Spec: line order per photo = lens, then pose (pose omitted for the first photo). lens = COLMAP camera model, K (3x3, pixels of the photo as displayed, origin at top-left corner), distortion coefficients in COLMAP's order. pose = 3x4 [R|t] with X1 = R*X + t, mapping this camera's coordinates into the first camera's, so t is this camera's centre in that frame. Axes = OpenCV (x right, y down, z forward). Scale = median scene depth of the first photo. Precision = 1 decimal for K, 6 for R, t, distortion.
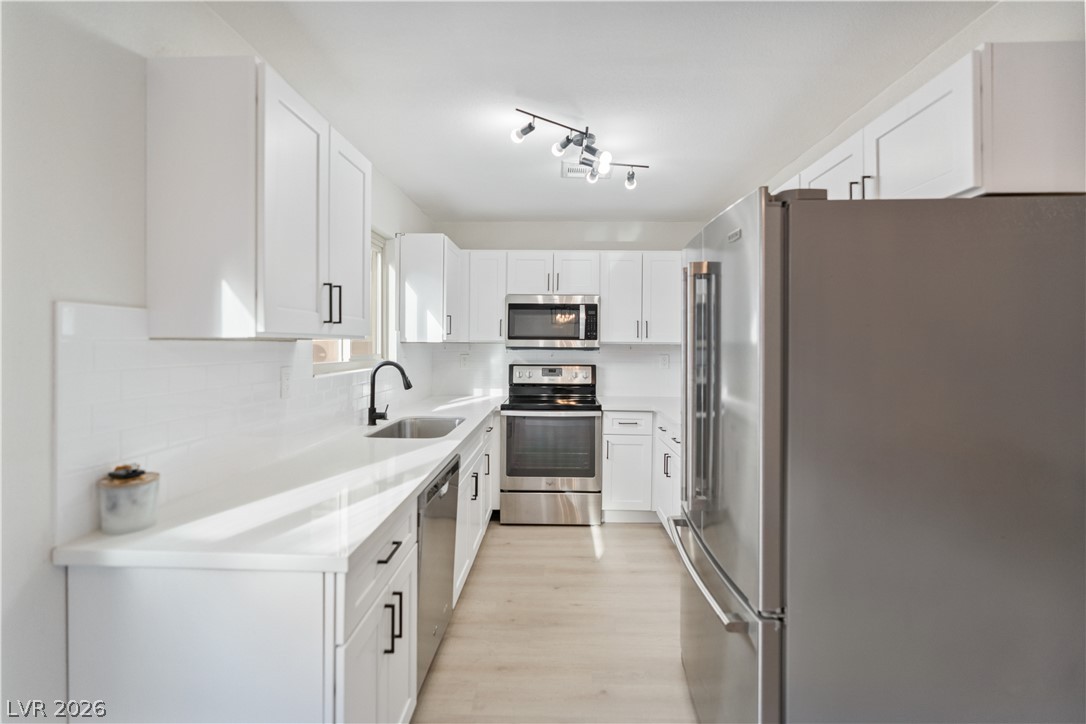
lens RADIAL K [[508.0, 0, 542.5], [0, 508.0, 347.8], [0, 0, 1]] dist [-0.000514, 0.000086]
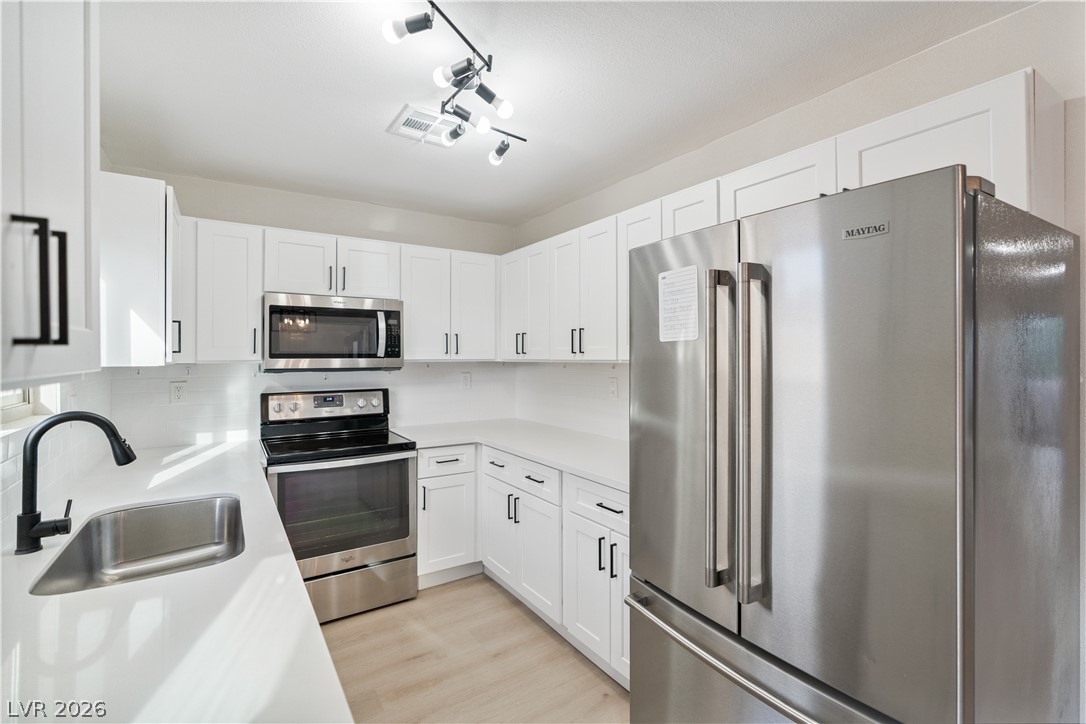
lens RADIAL K [[497.1, 0, 544.3], [0, 497.1, 355.3], [0, 0, 1]] dist [0.002193, 0.000636]
pose [[0.817998, -0.008776, 0.575154, -0.150185], [0.010016, 0.999949, 0.001013, -0.017367], [-0.575134, 0.004932, 0.818044, 0.249699]]
